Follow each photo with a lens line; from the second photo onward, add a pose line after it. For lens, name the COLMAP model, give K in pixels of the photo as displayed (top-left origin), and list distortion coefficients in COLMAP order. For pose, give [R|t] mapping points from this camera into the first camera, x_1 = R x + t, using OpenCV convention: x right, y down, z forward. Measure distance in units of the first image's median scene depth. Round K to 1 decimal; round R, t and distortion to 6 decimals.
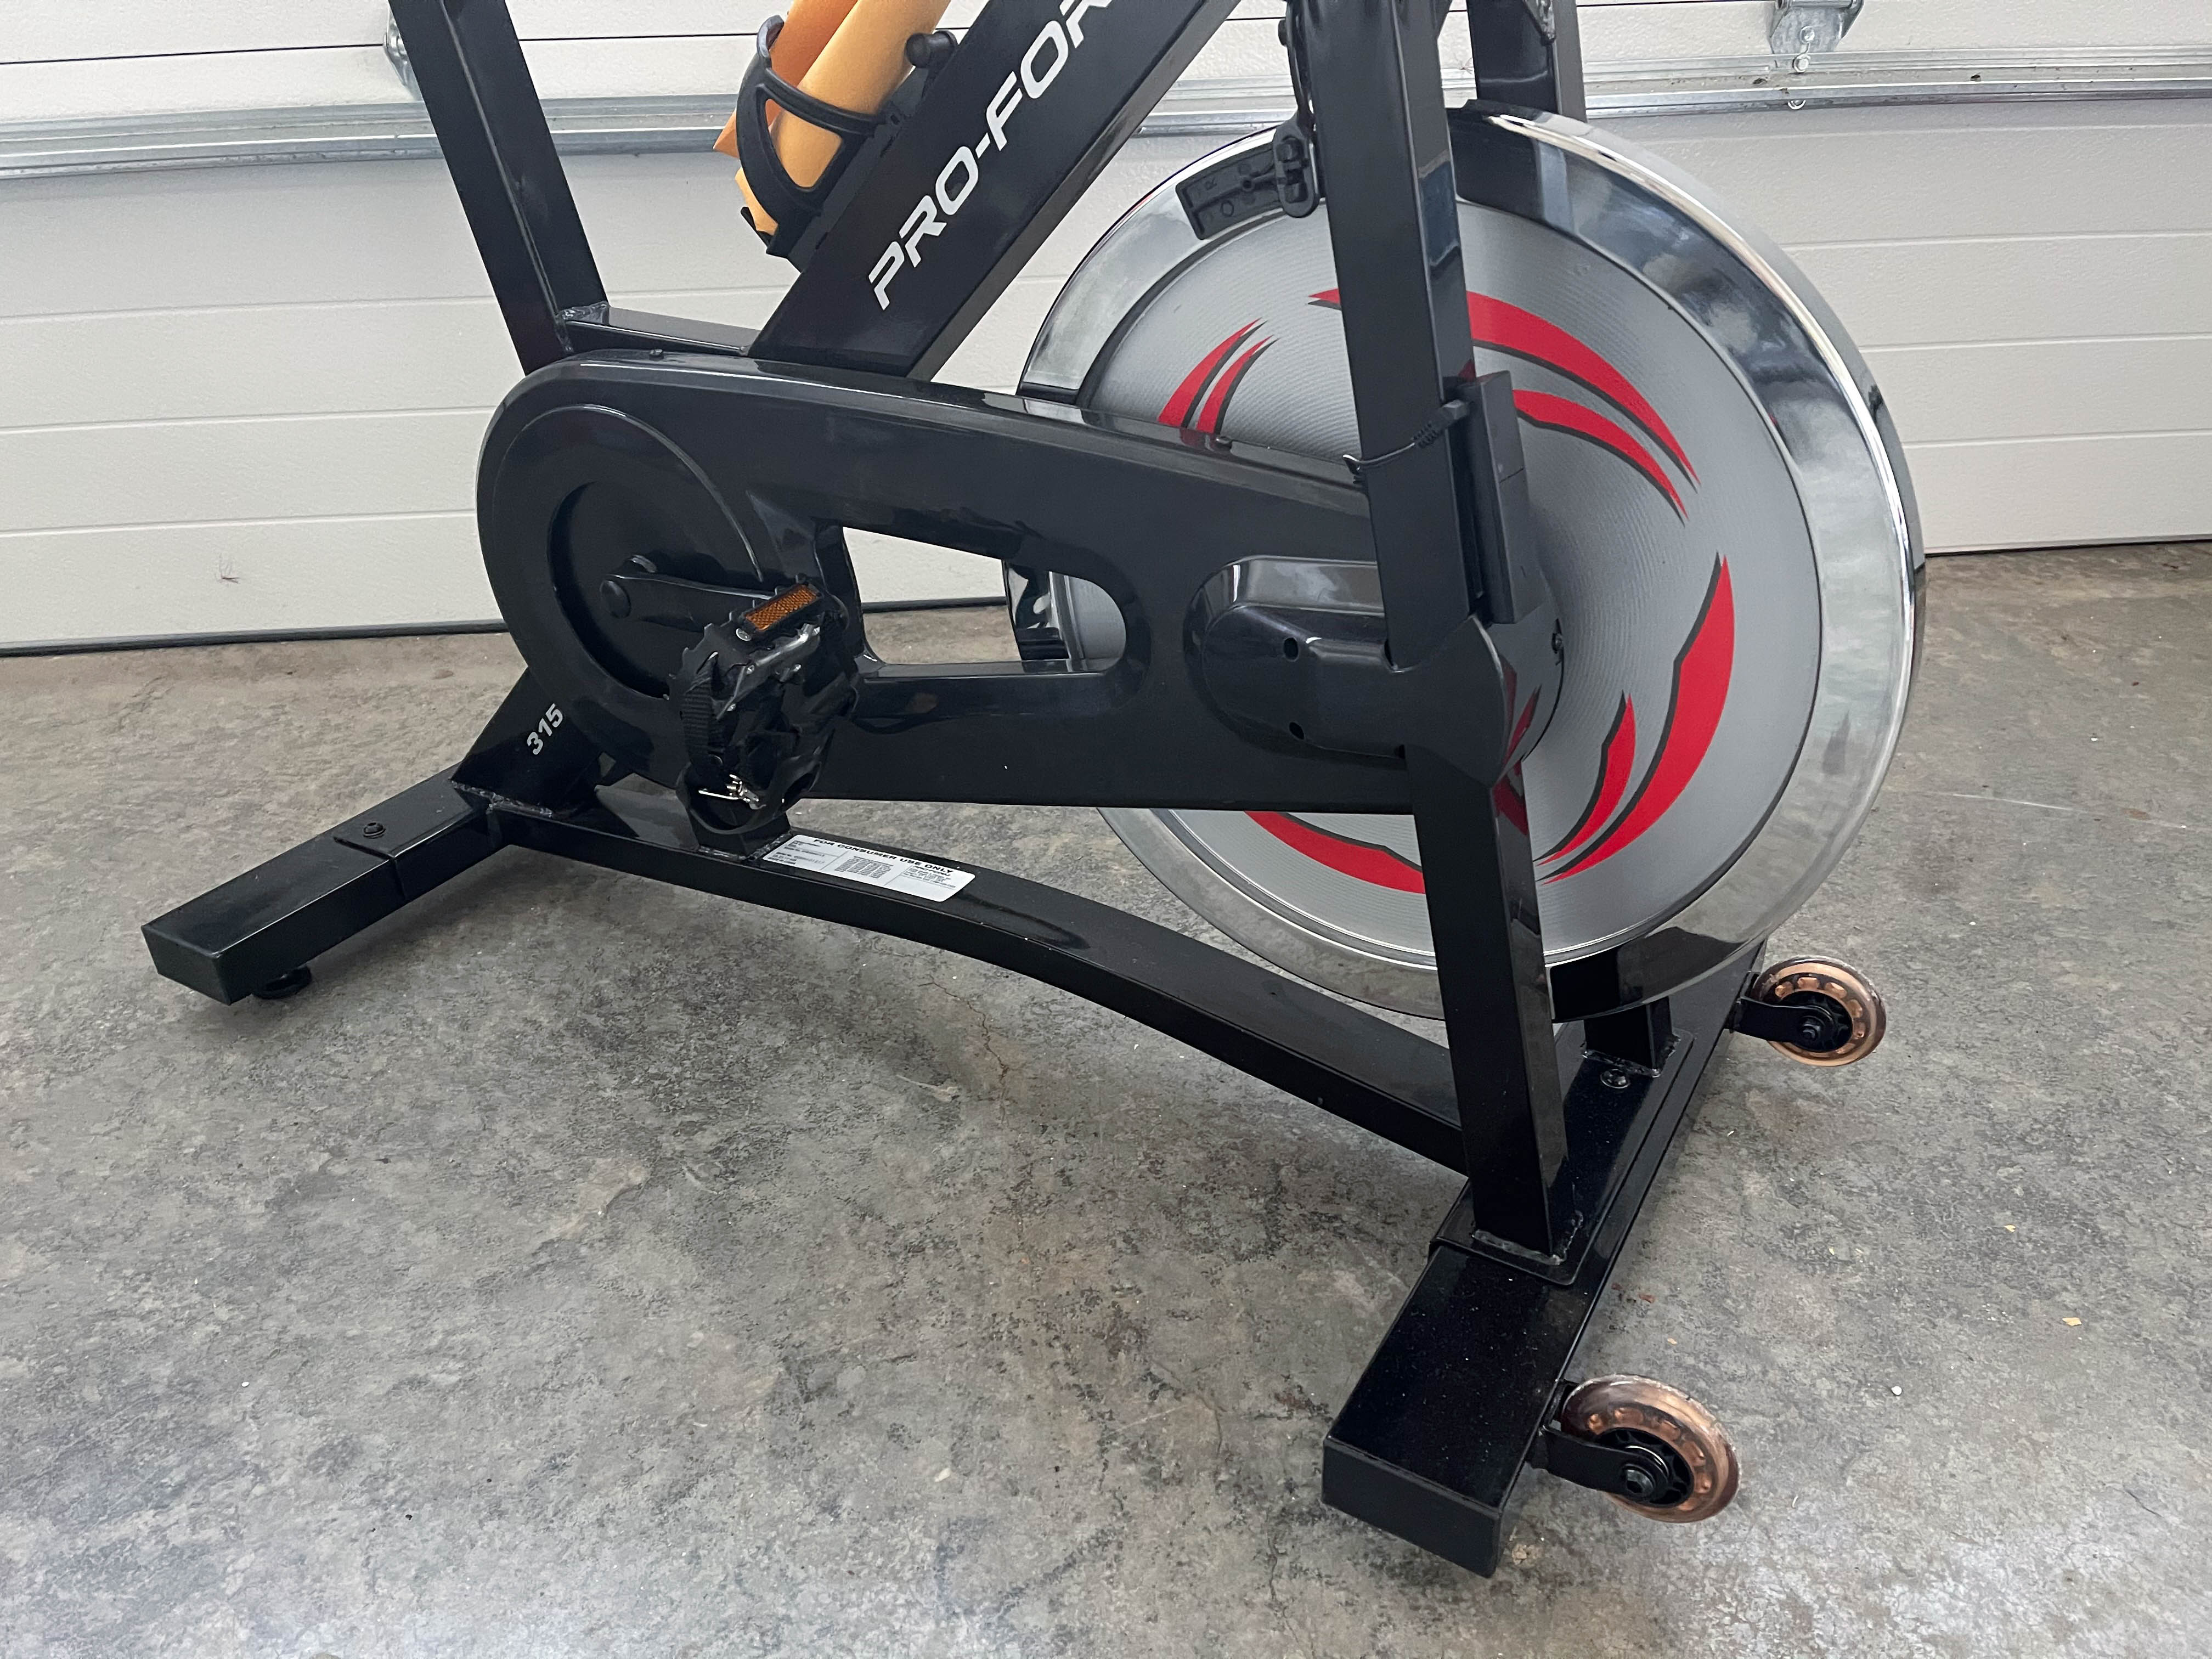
lens RADIAL K [[1662.3, 0, 1208.9], [0, 1662.3, 837.6], [0, 0, 1]] dist [0.051823, -0.060554]
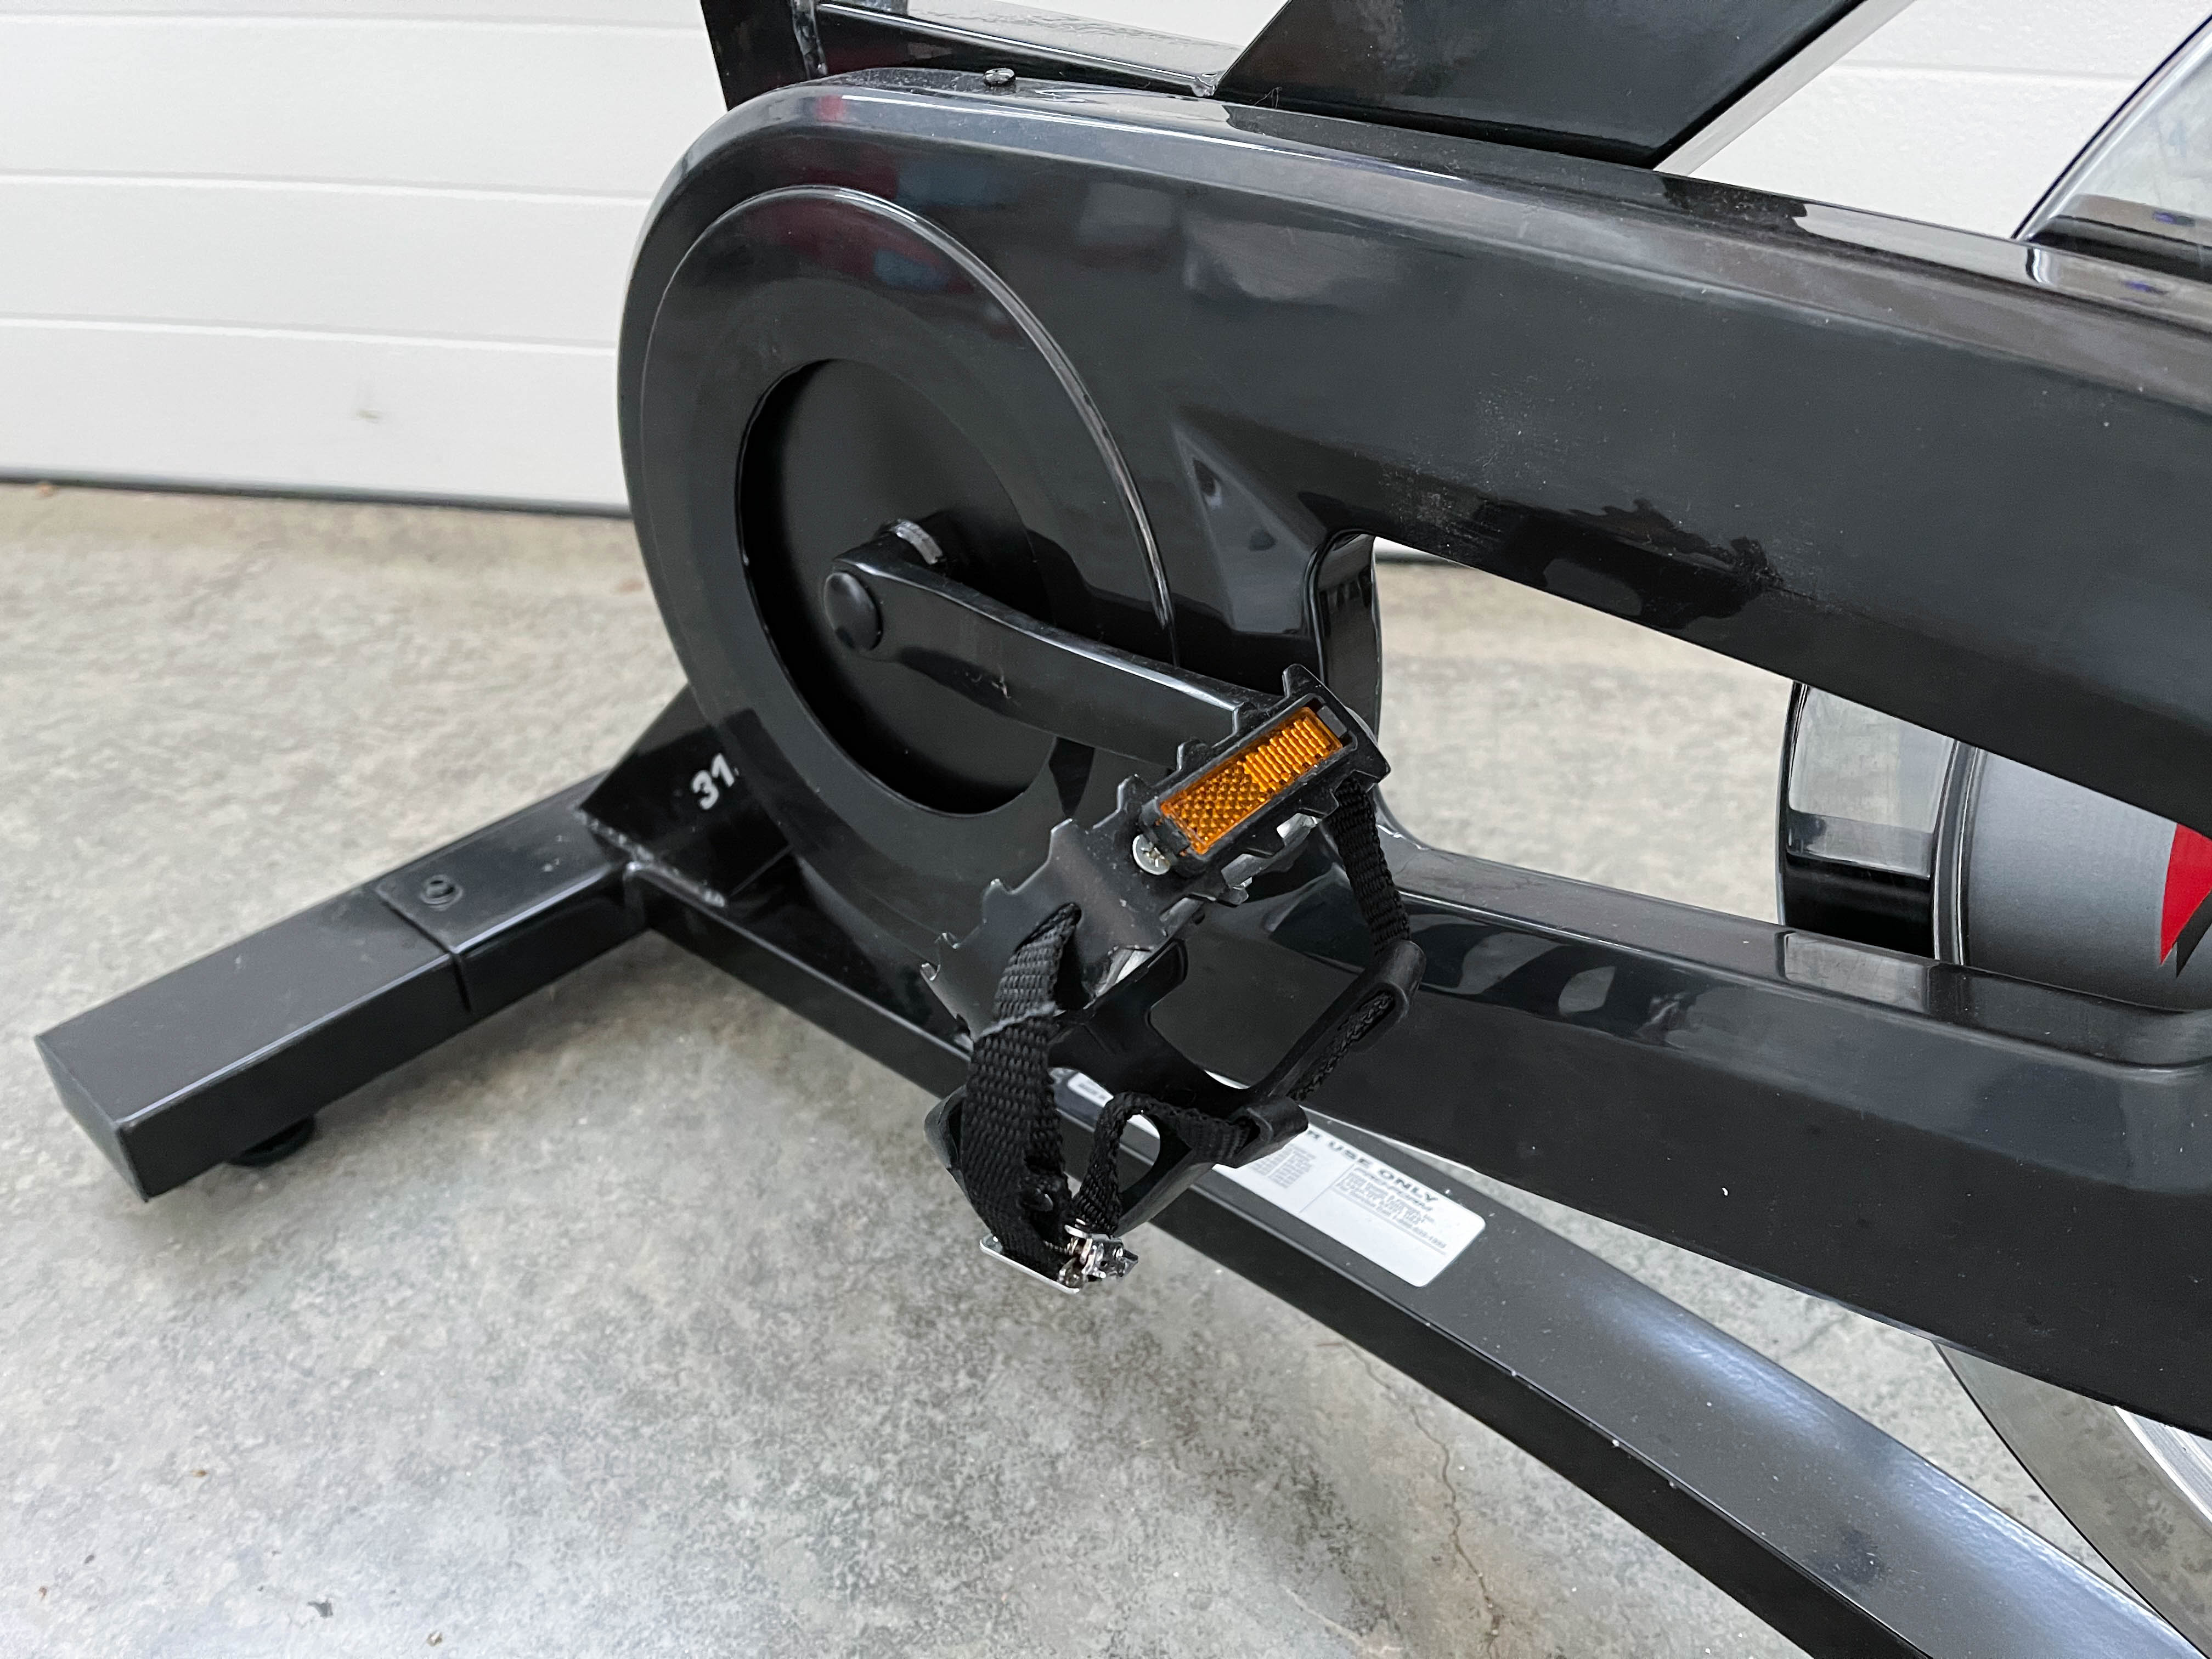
lens RADIAL K [[1675.1, 0, 1200.7], [0, 1675.1, 820.3], [0, 0, 1]] dist [0.030357, -0.038267]
pose [[0.981426, 0.134600, -0.136694, -0.182566], [-0.125469, 0.989379, 0.073388, -0.128615], [0.145121, -0.054874, 0.987891, 0.534328]]
